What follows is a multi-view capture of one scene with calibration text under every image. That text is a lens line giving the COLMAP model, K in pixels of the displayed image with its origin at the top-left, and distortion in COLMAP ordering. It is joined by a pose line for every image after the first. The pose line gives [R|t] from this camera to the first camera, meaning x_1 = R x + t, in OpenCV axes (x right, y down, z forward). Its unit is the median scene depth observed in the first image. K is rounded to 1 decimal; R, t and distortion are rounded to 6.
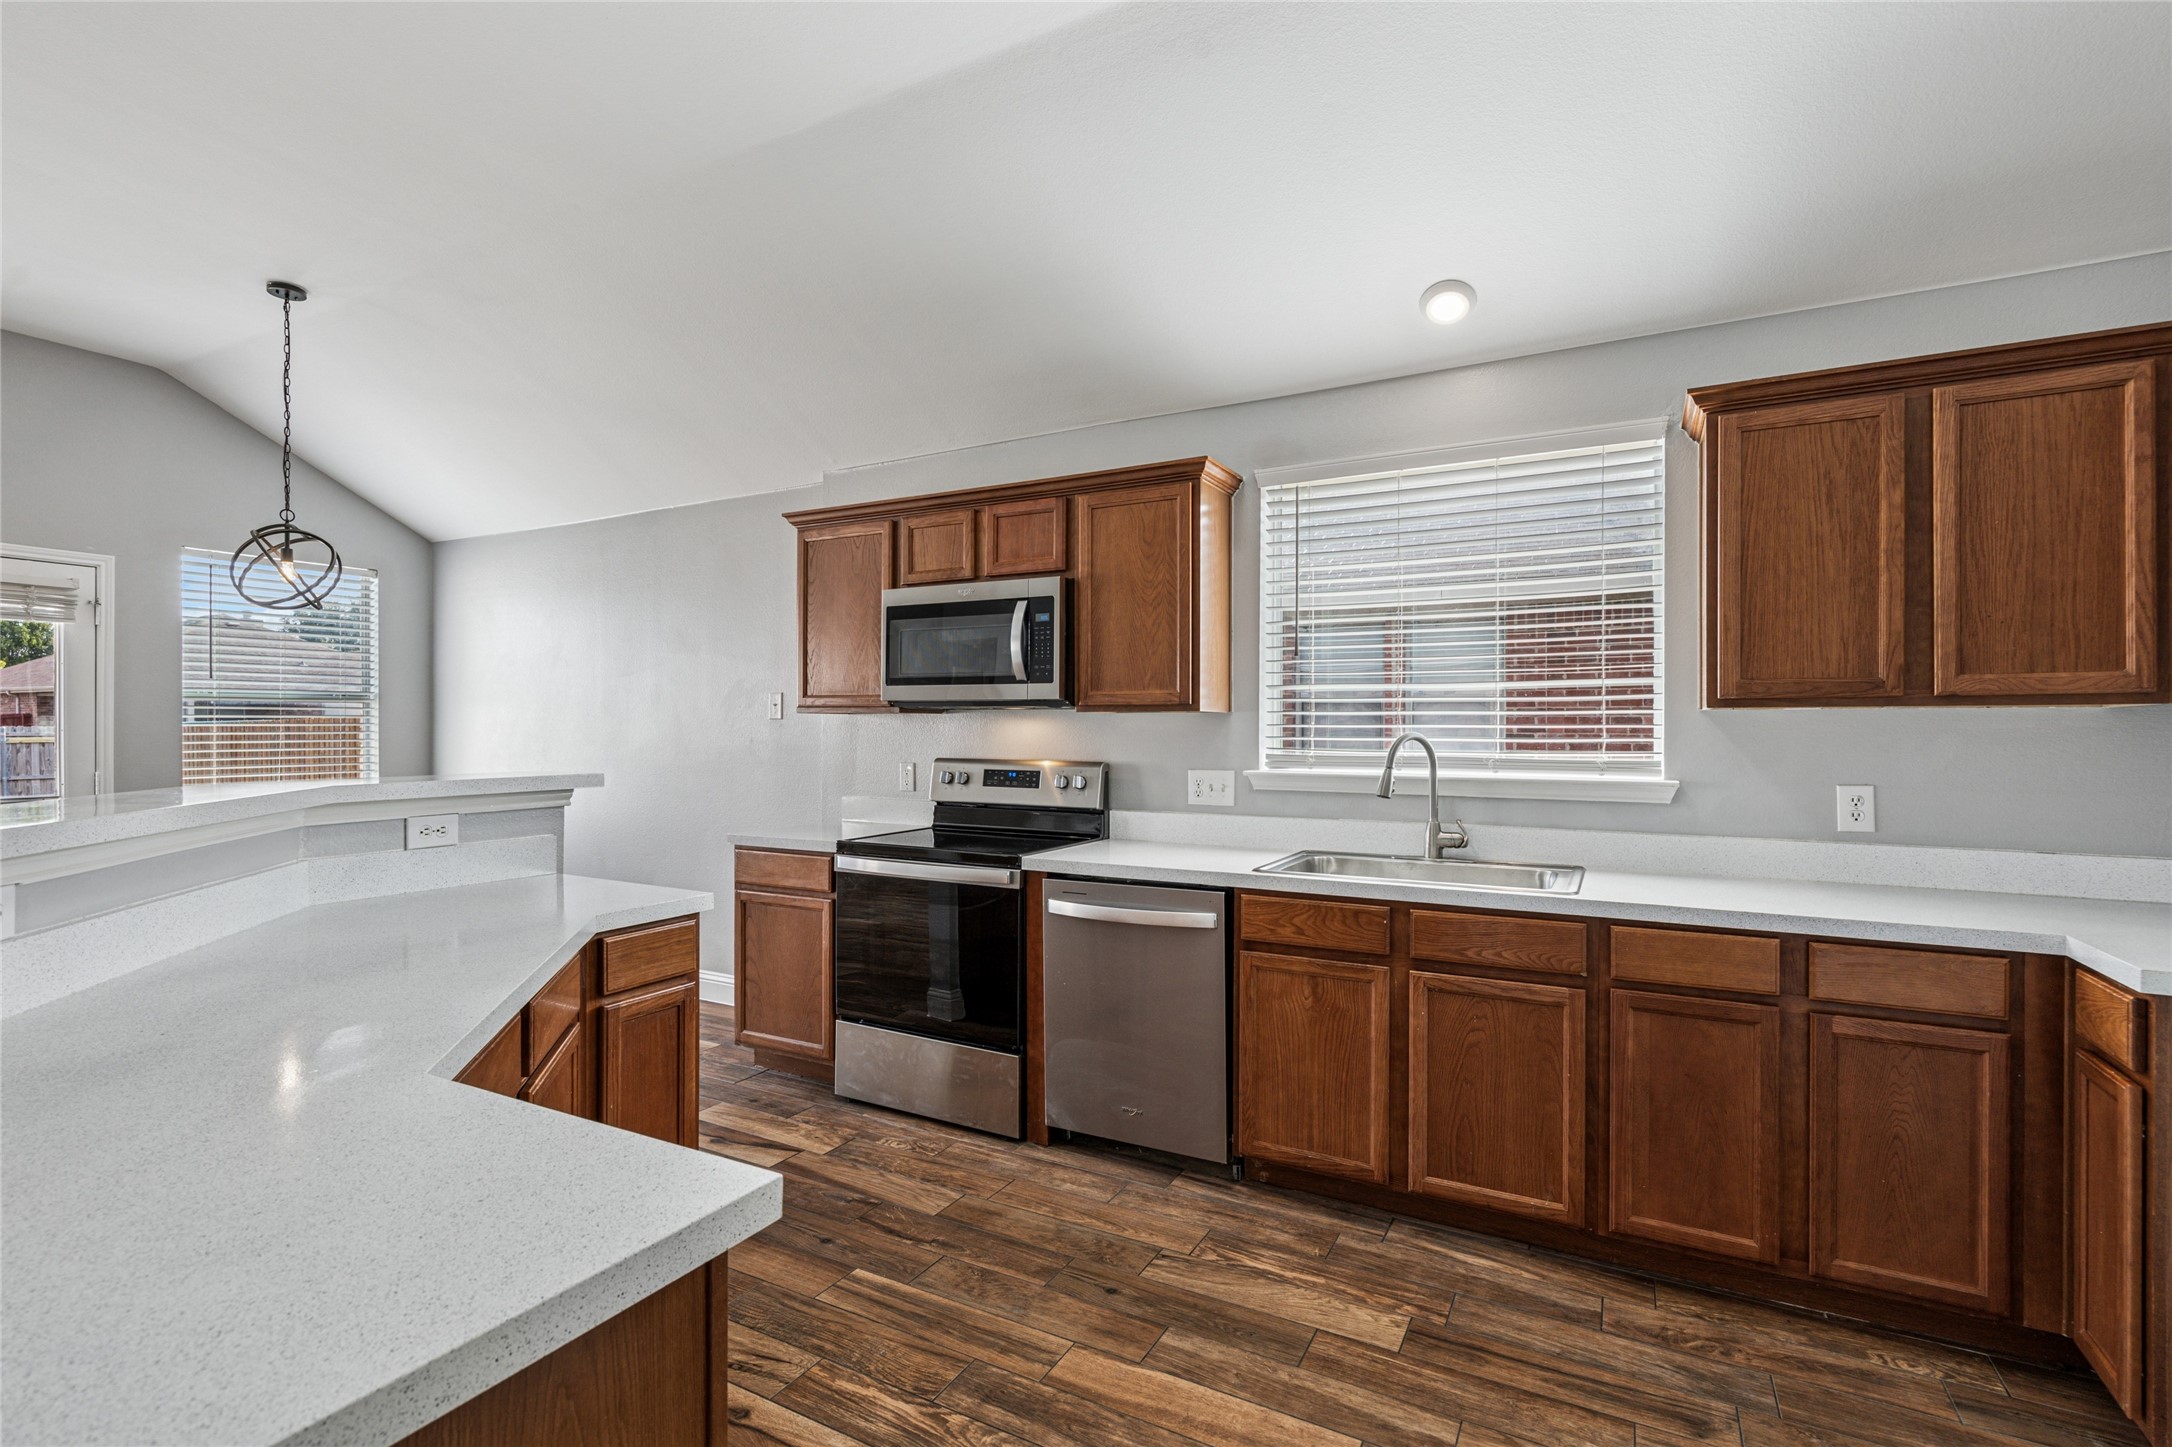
lens RADIAL K [[992.8, 0, 1072.2], [0, 992.8, 727.2], [0, 0, 1]] dist [-0.005633, -0.000066]
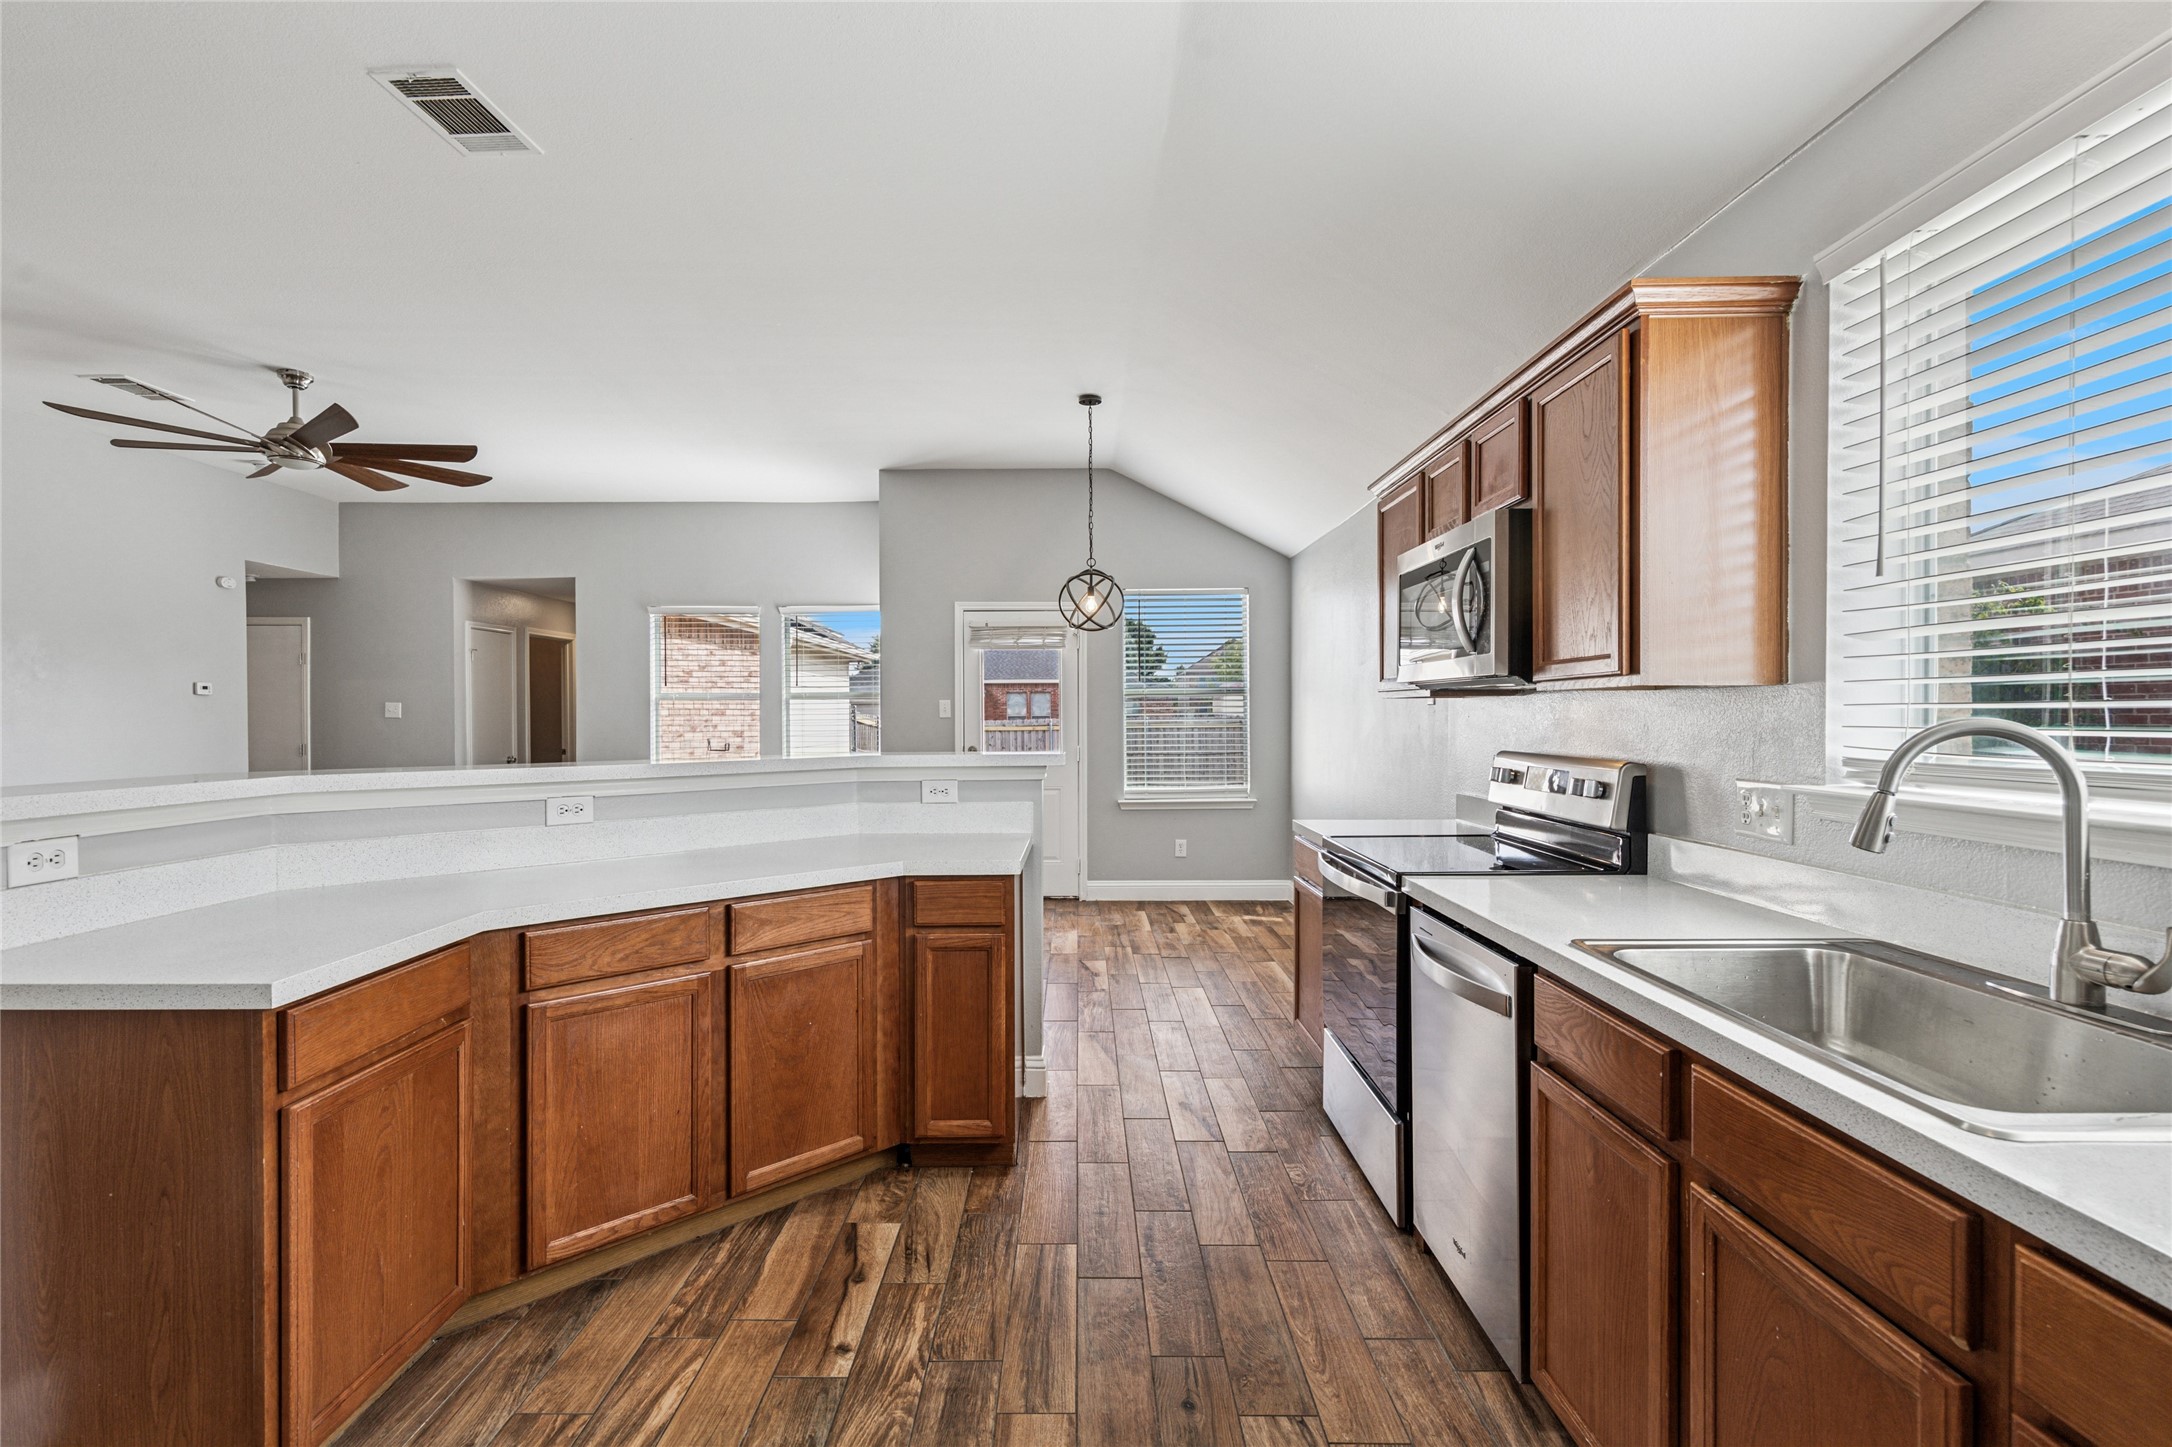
lens RADIAL K [[992.8, 0, 1075.4], [0, 992.8, 722.0], [0, 0, 1]] dist [-0.005633, -0.000066]
pose [[0.484977, 0.000269, -0.874527, 0.656567], [0.007493, 0.999962, 0.004463, 0.003121], [0.874495, -0.008718, 0.484956, 0.493159]]
